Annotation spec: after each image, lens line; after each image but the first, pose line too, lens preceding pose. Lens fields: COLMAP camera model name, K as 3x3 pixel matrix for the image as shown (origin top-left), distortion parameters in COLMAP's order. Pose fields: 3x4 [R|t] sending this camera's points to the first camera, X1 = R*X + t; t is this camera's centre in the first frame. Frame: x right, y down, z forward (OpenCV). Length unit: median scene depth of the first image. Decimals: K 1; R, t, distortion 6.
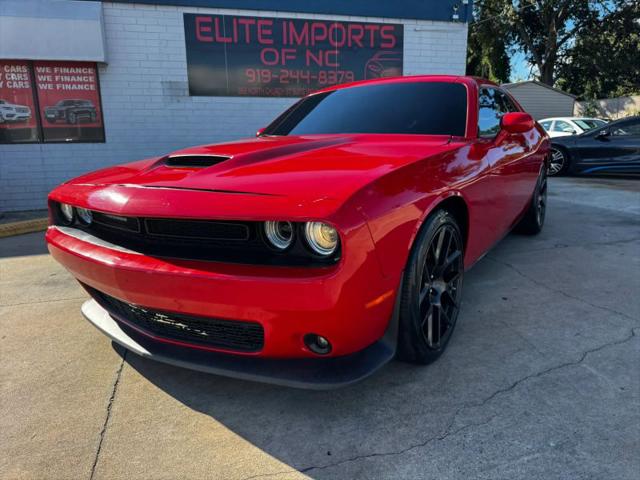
lens RADIAL K [[453.3, 0, 317.8], [0, 453.3, 243.4], [0, 0, 1]] dist [0.040962, -0.052668]
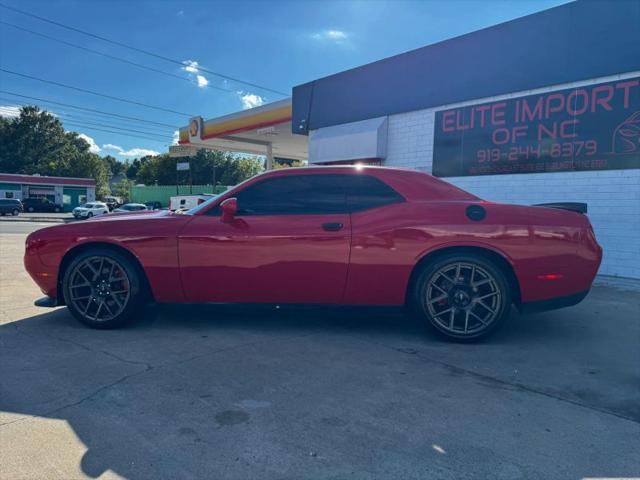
lens RADIAL K [[453.3, 0, 320.4], [0, 453.3, 238.0], [0, 0, 1]] dist [0.040962, -0.052668]
pose [[0.441382, 0.083798, -0.893398, 0.666192], [-0.229447, 0.973070, -0.022087, -0.078684], [0.867488, 0.214737, 0.448723, 0.255463]]
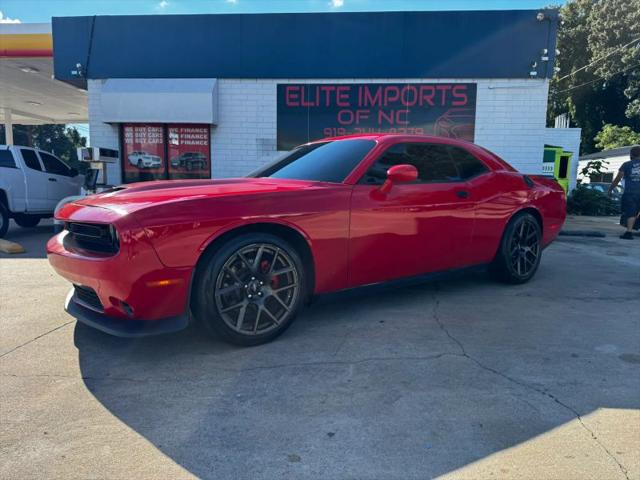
lens RADIAL K [[453.3, 0, 321.2], [0, 453.3, 243.8], [0, 0, 1]] dist [0.040962, -0.052668]
pose [[0.940107, 0.071716, -0.333251, 0.249612], [-0.107531, 0.990095, -0.090275, 0.018138], [0.323476, 0.120703, 0.938506, -0.056838]]
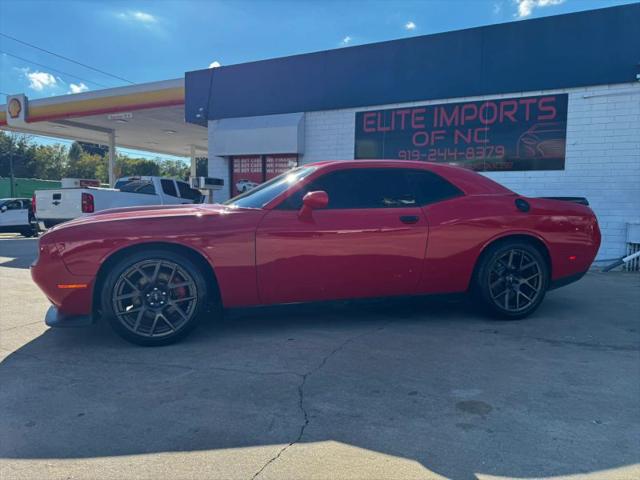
lens RADIAL K [[453.3, 0, 318.1], [0, 453.3, 243.0], [0, 0, 1]] dist [0.040962, -0.052668]
pose [[0.746791, 0.079217, -0.660325, 0.488125], [-0.177741, 0.980538, -0.083384, -0.017416], [0.640868, 0.179637, 0.746337, 0.042701]]
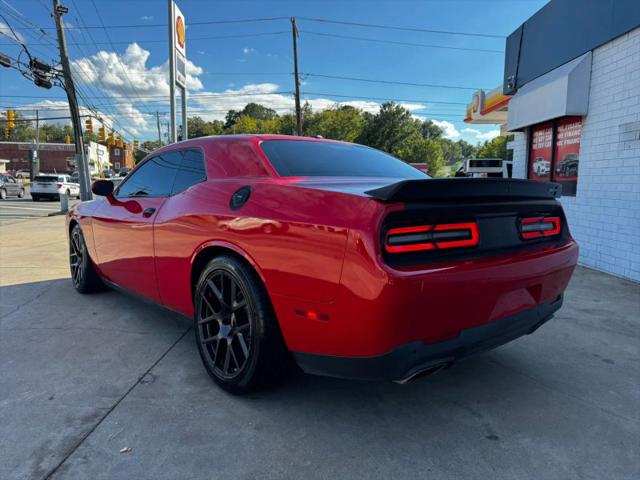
lens RADIAL K [[453.3, 0, 315.8], [0, 453.3, 237.6], [0, 0, 1]] dist [0.040962, -0.052668]
pose [[-0.282814, 0.124378, -0.951076, 0.588870], [-0.222716, 0.955941, 0.191242, -0.198971], [0.932960, 0.265906, -0.242652, 0.745488]]
